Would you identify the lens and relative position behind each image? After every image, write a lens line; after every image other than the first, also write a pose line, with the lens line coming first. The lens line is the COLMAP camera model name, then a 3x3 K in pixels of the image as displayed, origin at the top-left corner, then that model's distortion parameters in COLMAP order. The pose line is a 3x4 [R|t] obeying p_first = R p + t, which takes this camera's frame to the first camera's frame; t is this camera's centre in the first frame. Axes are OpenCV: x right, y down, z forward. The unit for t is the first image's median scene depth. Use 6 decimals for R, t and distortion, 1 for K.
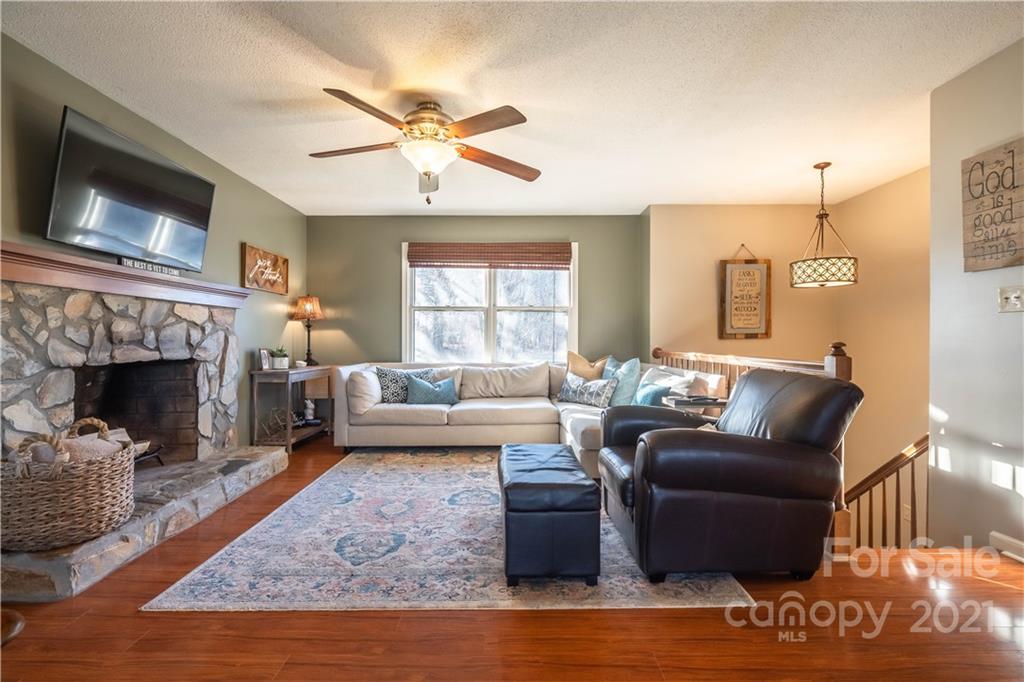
lens RADIAL K [[462.0, 0, 513.6], [0, 462.0, 339.2], [0, 0, 1]] dist [0.002639, 0.000436]
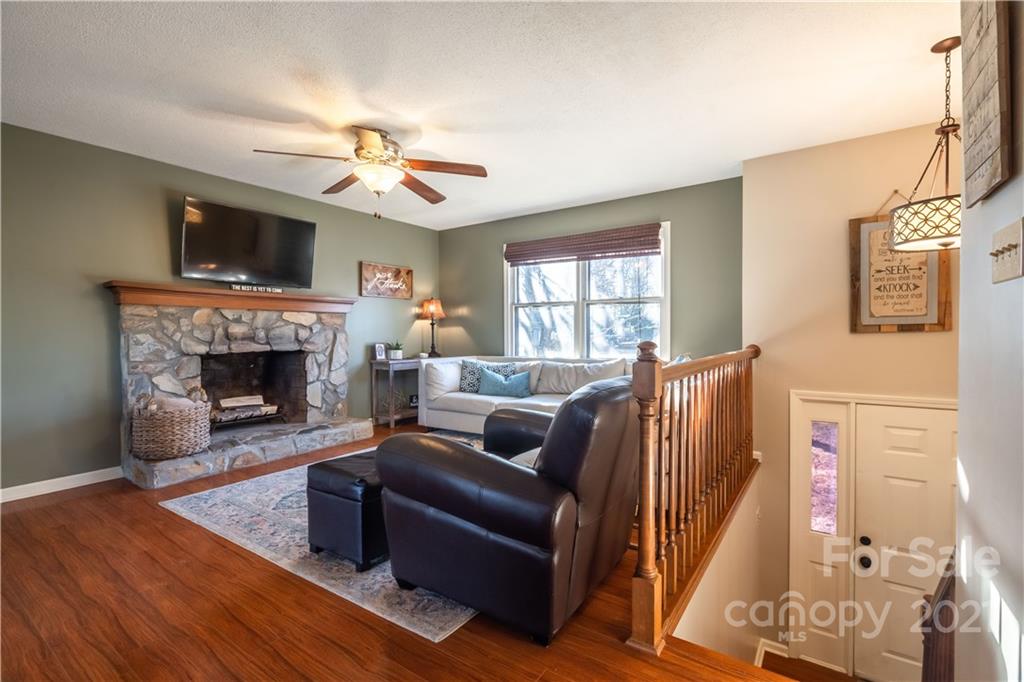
lens RADIAL K [[462.4, 0, 512.0], [0, 462.4, 341.0], [0, 0, 1]] dist [-0.000555, 0.000478]
pose [[0.823871, 0.003732, -0.566764, 0.589099], [0.007264, 0.999827, 0.017143, -0.005255], [0.566730, -0.018240, 0.823702, 0.190060]]
